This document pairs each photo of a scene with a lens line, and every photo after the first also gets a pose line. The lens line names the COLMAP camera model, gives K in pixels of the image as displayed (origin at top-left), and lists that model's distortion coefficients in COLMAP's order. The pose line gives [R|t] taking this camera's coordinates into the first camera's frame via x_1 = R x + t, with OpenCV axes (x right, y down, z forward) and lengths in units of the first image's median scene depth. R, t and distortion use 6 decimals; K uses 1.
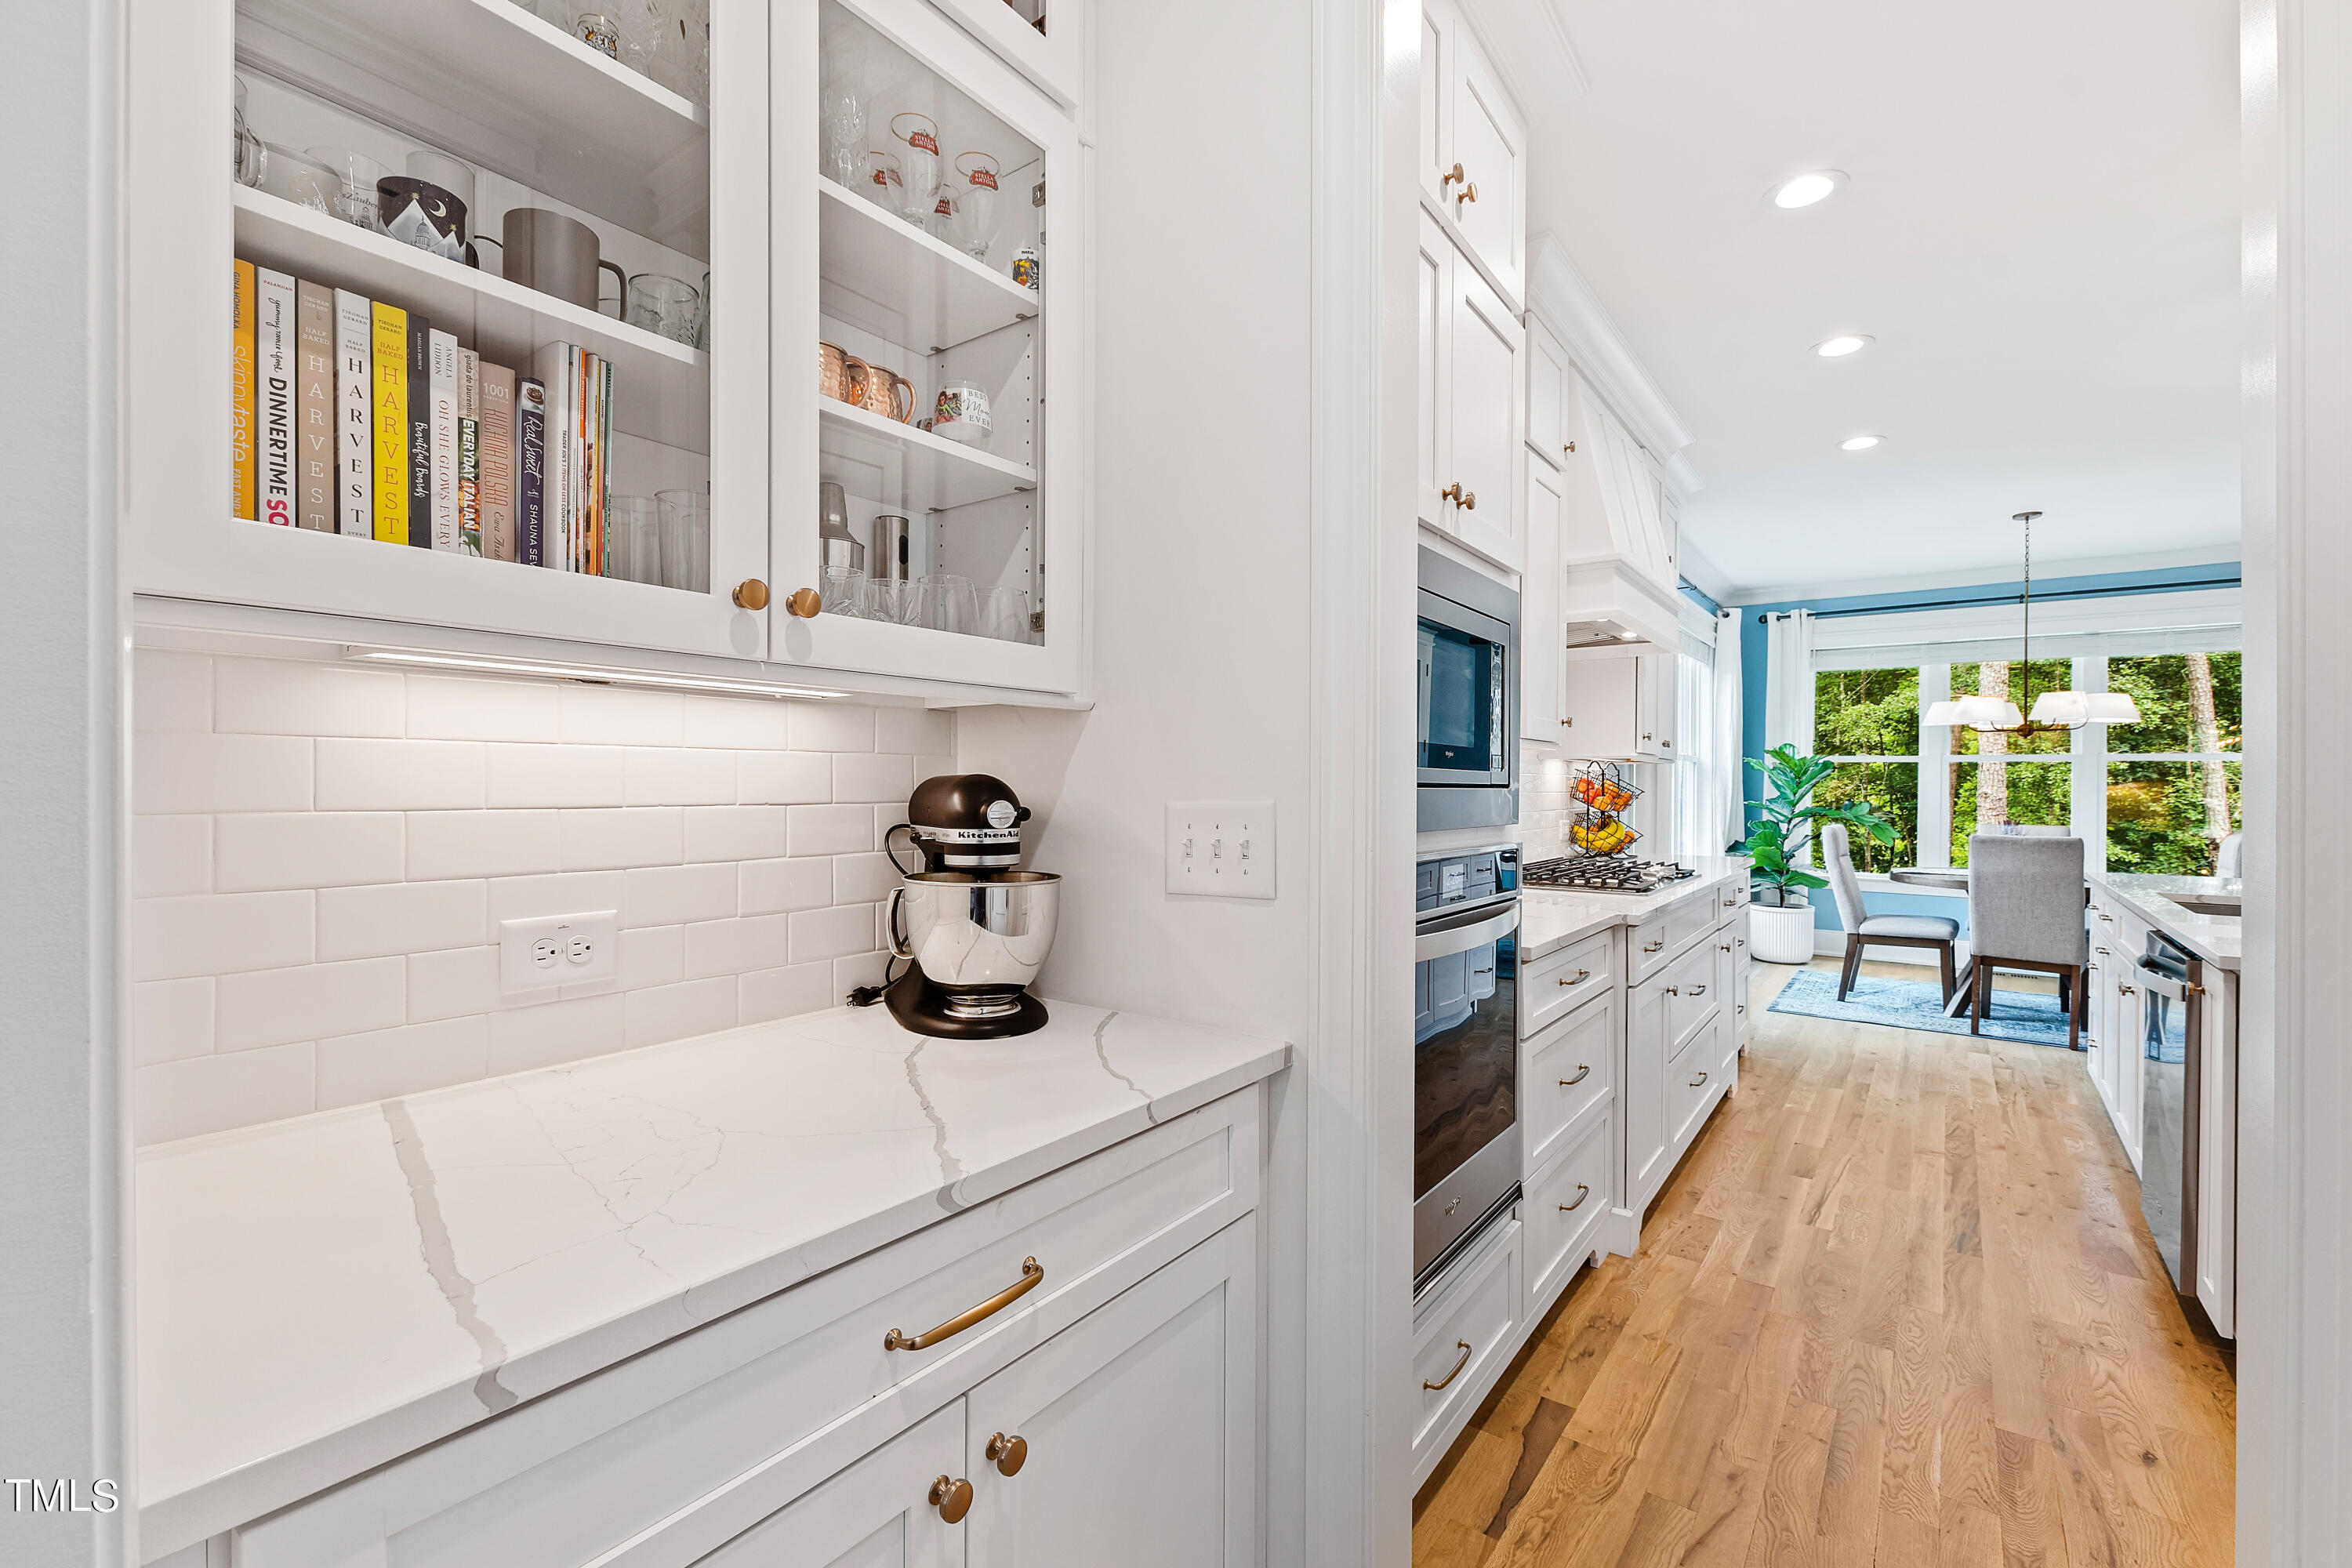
lens RADIAL K [[1027.4, 0, 1153.7], [0, 1027.4, 791.6], [0, 0, 1]] dist [0.003686, -0.000306]
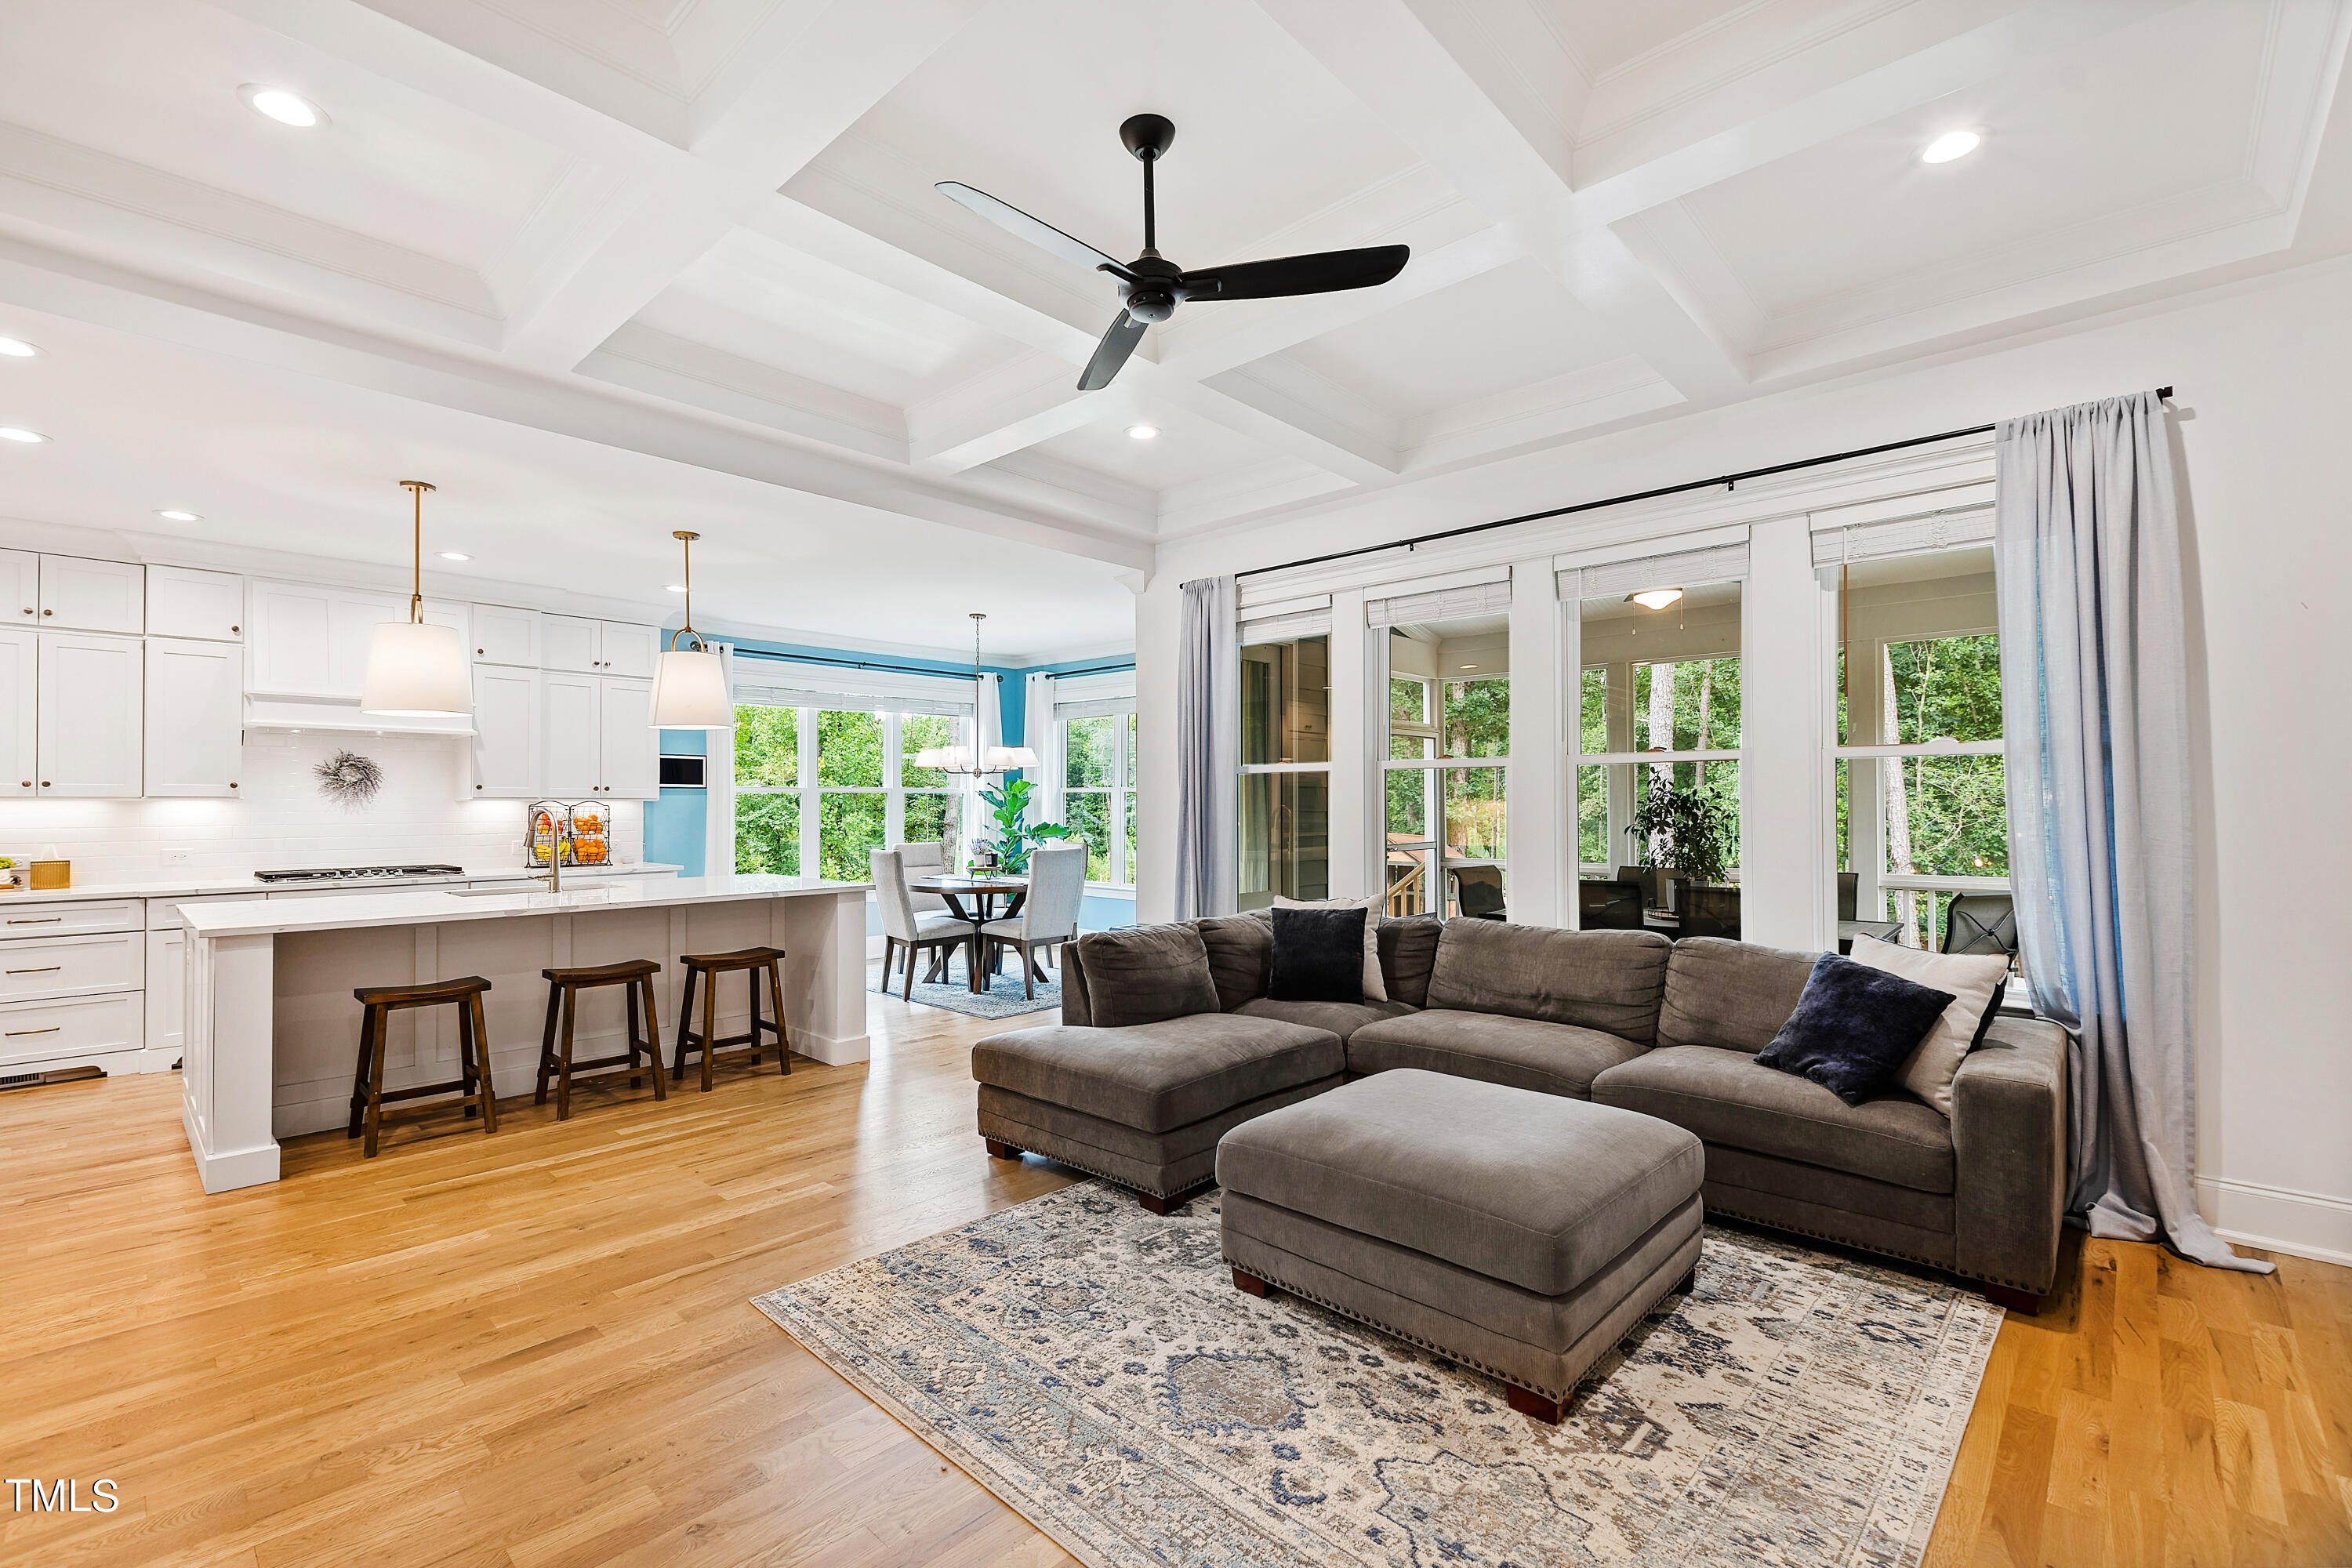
lens RADIAL K [[1027.4, 0, 1153.7], [0, 1027.4, 791.6], [0, 0, 1]] dist [0.003686, -0.000306]
pose [[0.992901, -0.005553, -0.118811, 1.233271], [0.003415, 0.999829, -0.018190, -0.008272], [0.118891, 0.017655, 0.992750, -0.316992]]
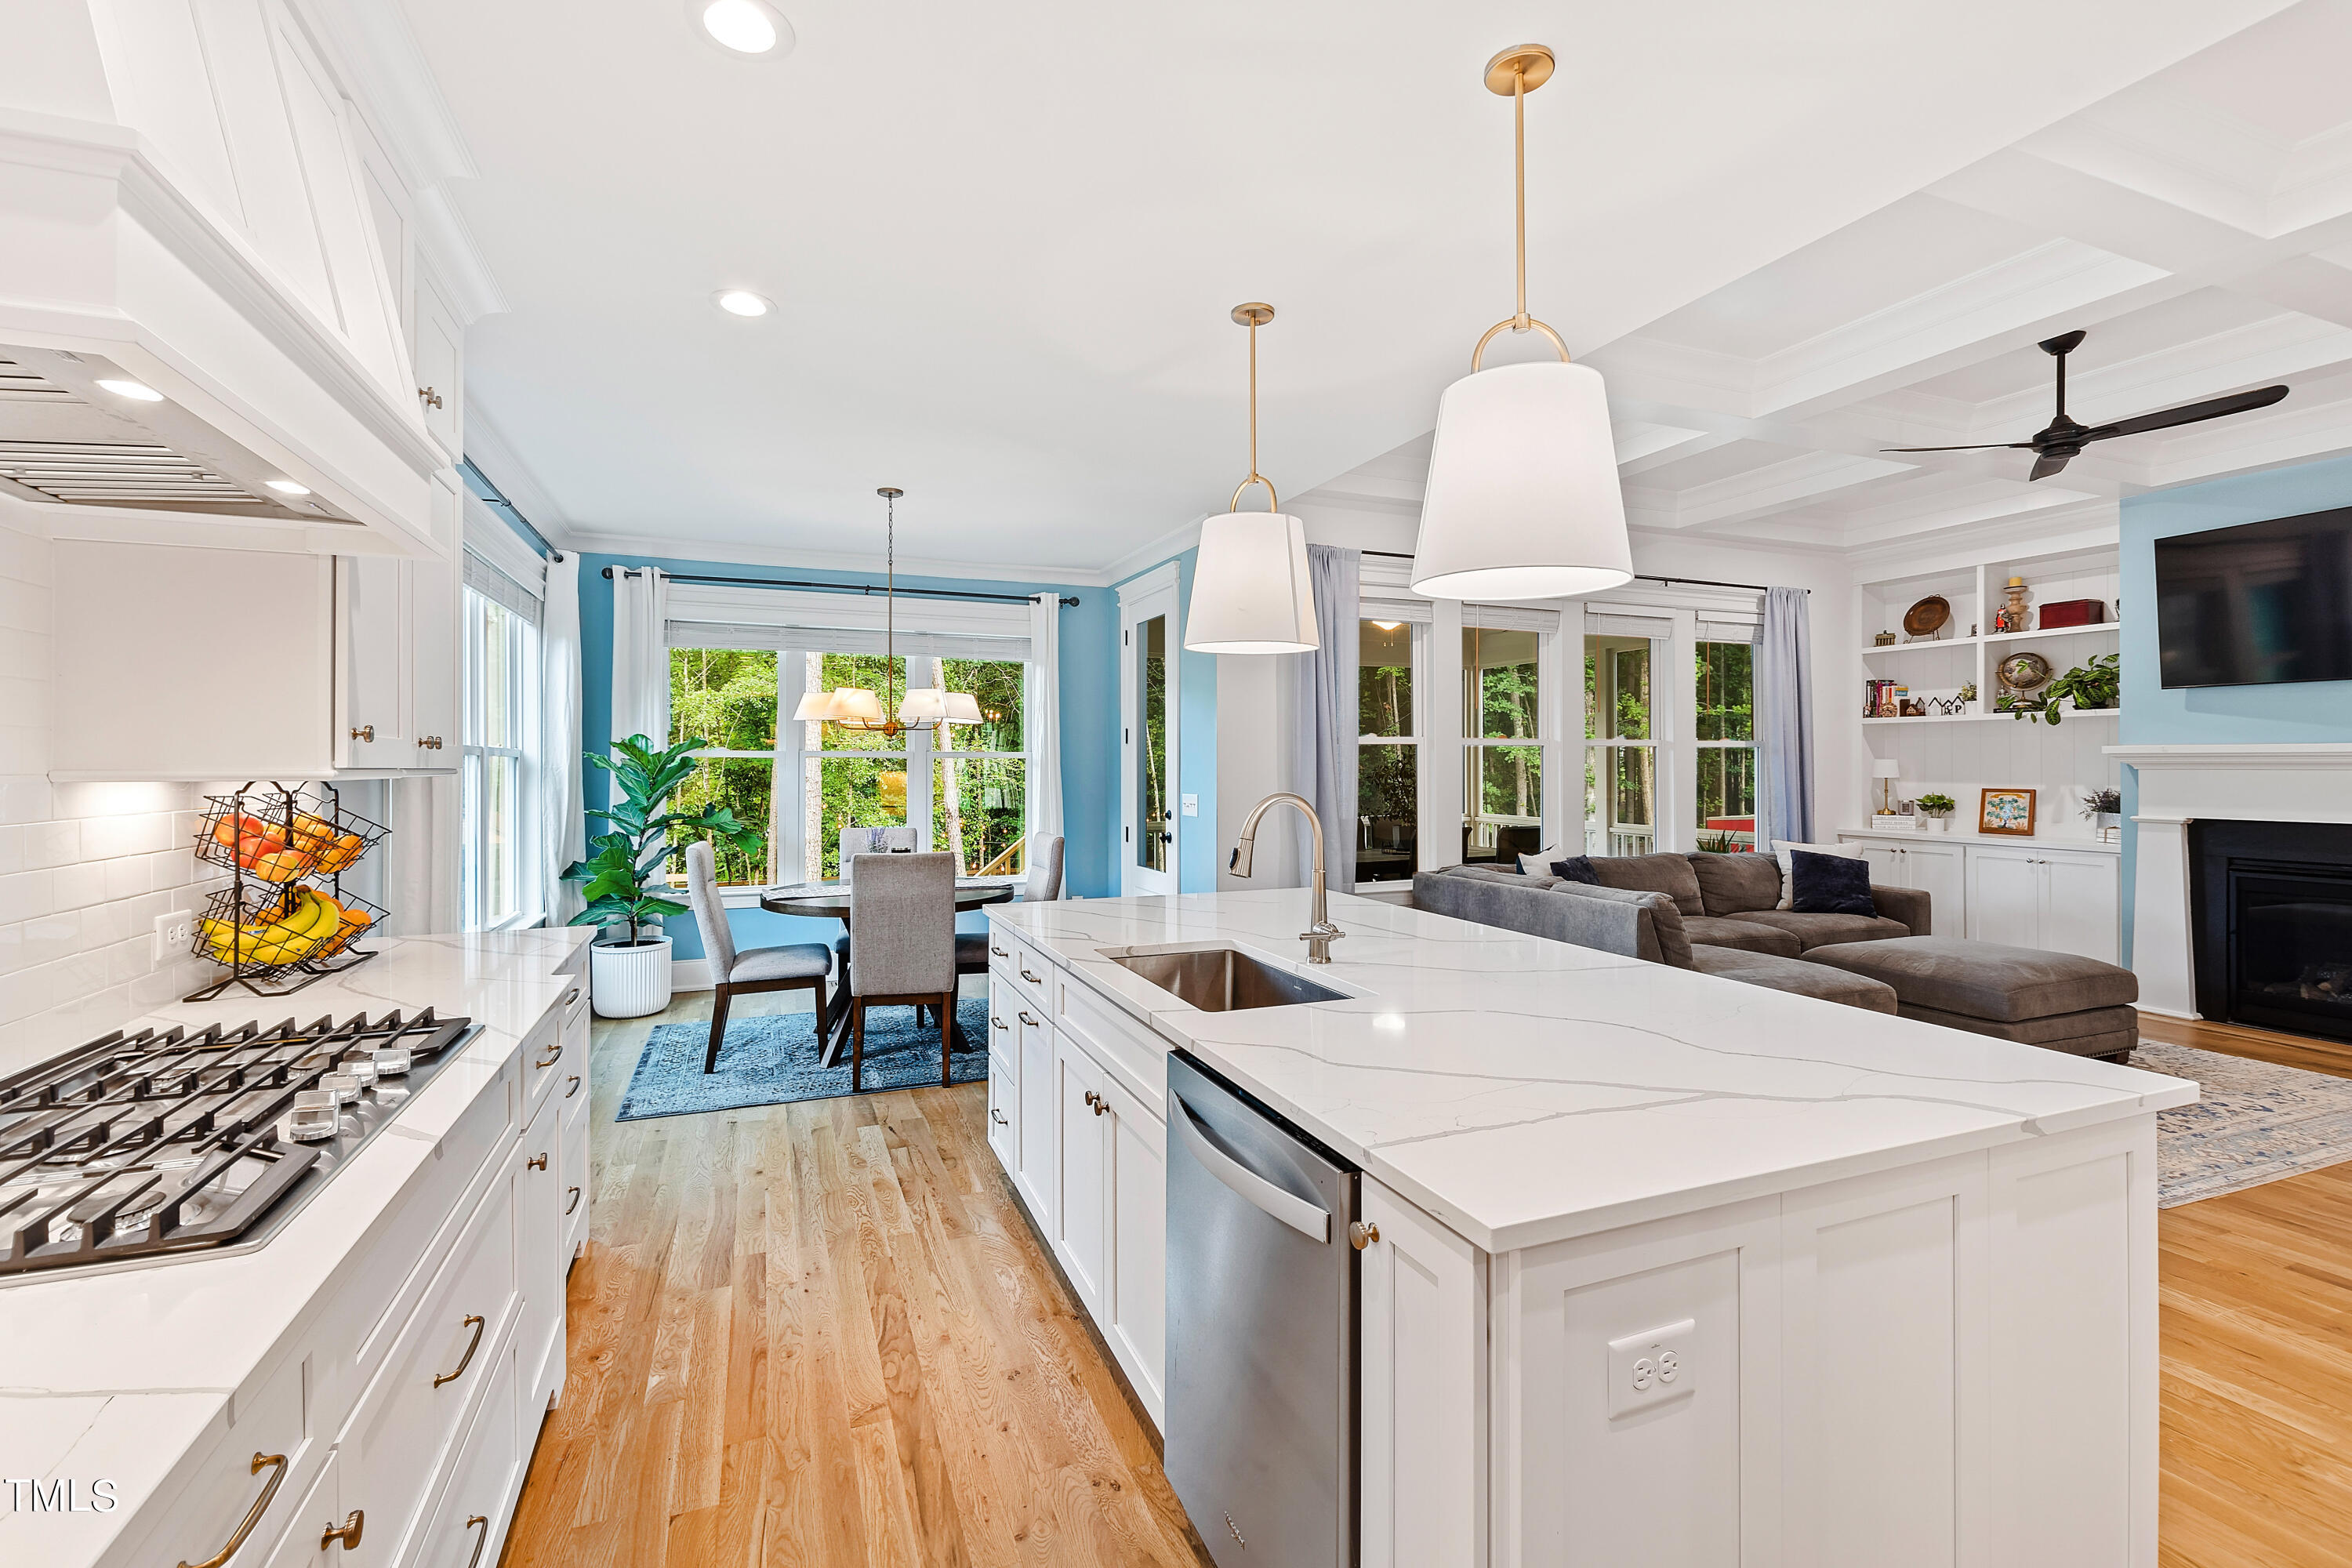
lens RADIAL K [[1026.7, 0, 1157.6], [0, 1026.7, 761.4], [0, 0, 1]] dist [0.004057, -0.000134]
pose [[0.519698, -0.001495, 0.854349, 0.198123], [0.008801, 0.999955, -0.003603, -0.026047], [-0.854305, 0.009392, 0.519688, 0.332699]]
